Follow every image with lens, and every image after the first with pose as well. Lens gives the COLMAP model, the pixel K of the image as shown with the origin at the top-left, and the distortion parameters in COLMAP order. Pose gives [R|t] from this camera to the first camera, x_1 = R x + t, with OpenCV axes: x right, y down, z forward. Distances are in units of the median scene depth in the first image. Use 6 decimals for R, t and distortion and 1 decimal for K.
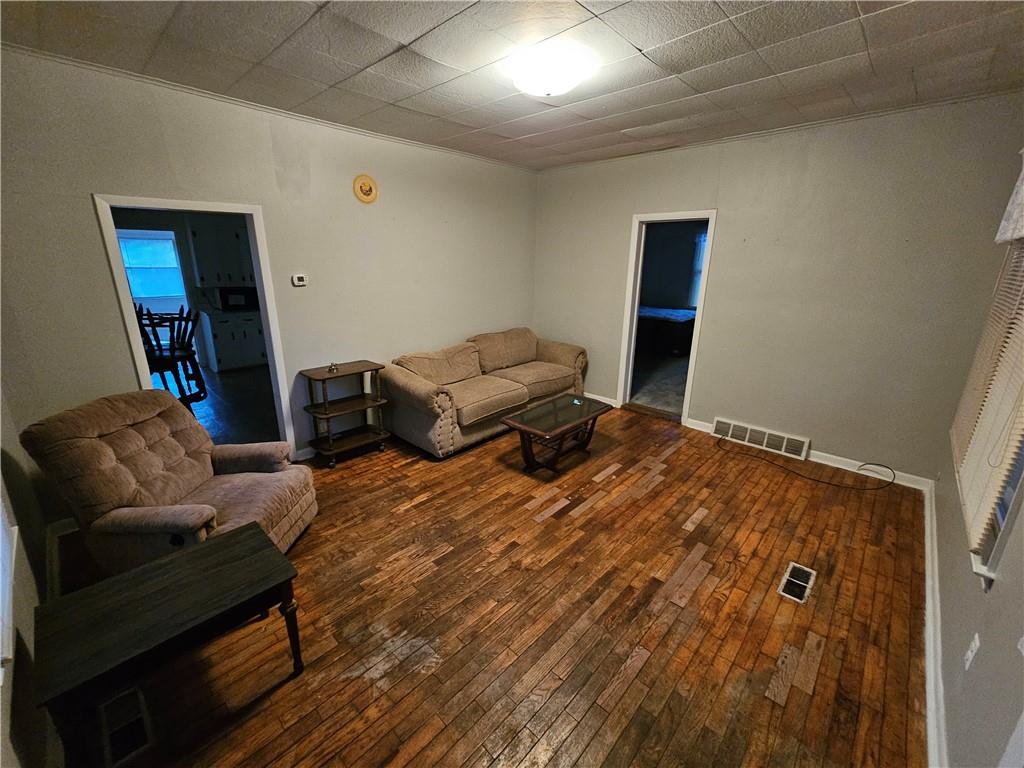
lens RADIAL K [[420.6, 0, 510.4], [0, 420.6, 381.5], [0, 0, 1]] dist [0.003004, -0.000602]
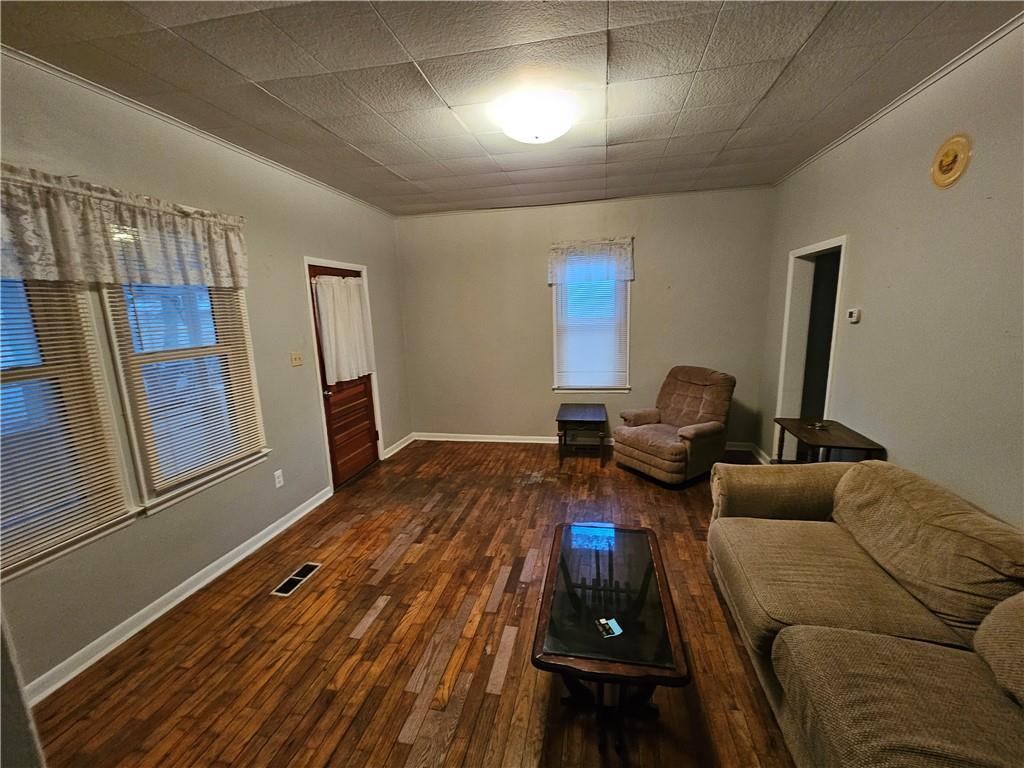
lens RADIAL K [[420.6, 0, 515.1], [0, 420.6, 382.2], [0, 0, 1]] dist [0.003004, -0.000602]
pose [[-0.850733, 0.110384, -0.513877, 0.602675], [-0.127162, 0.905426, 0.405010, -0.458679], [0.509984, 0.409901, -0.756239, 1.651344]]
